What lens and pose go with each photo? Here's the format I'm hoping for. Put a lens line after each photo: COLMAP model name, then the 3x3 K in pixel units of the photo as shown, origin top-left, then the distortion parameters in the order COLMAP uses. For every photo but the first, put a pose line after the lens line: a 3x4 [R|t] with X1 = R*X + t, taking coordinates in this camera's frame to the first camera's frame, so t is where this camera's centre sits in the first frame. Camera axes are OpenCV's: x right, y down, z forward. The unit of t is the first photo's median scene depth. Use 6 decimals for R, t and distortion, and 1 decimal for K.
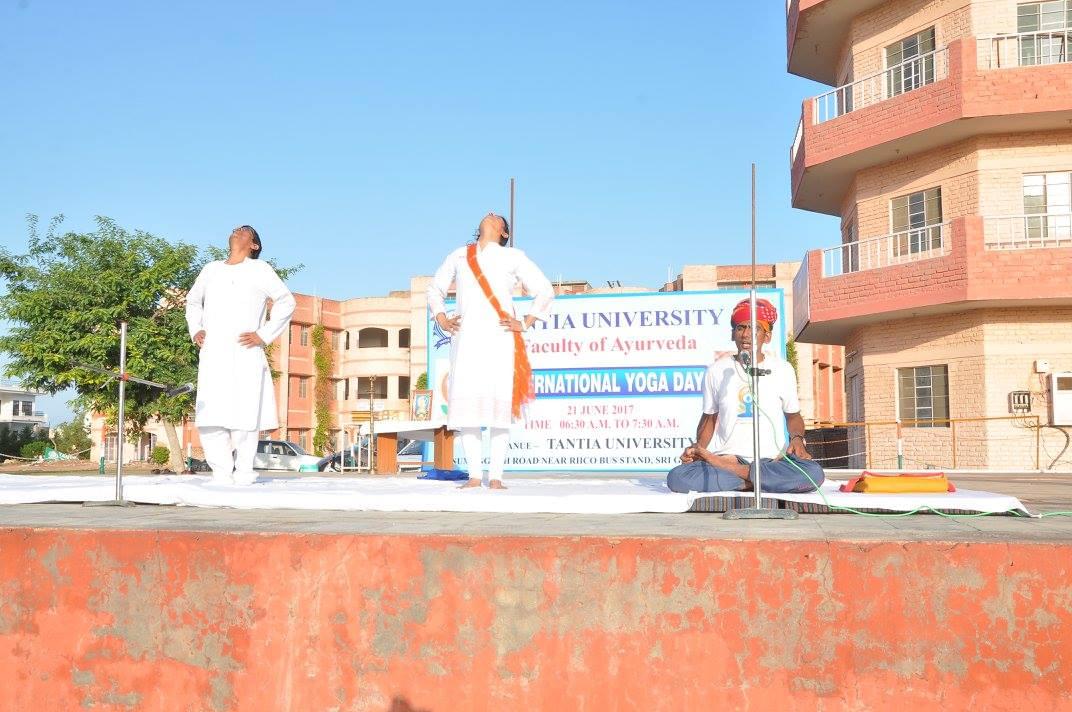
lens RADIAL K [[1004.1, 0, 529.9], [0, 1004.1, 359.1], [0, 0, 1]] dist [-0.090936, 0.201611]
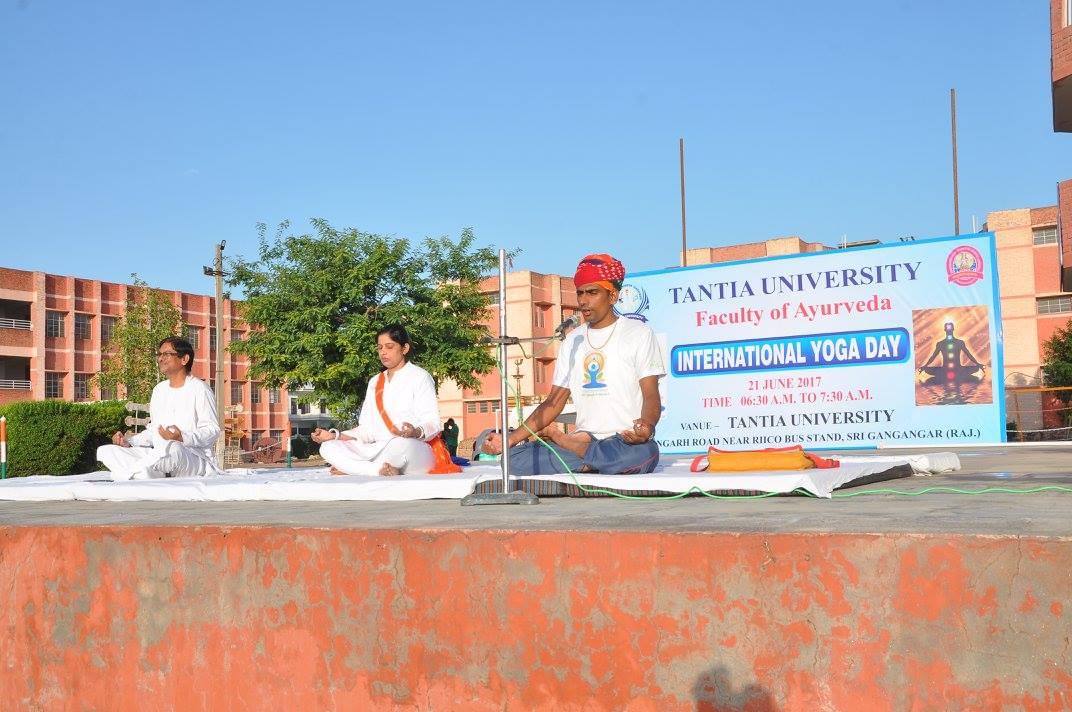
lens RADIAL K [[1052.1, 0, 536.0], [0, 1052.1, 356.0], [0, 0, 1]] dist [-0.019642, 0.103612]
pose [[0.957036, -0.054513, -0.284800, 0.128029], [0.059269, 0.998209, 0.008103, 0.004911], [0.283848, -0.024635, 0.958553, 0.024655]]
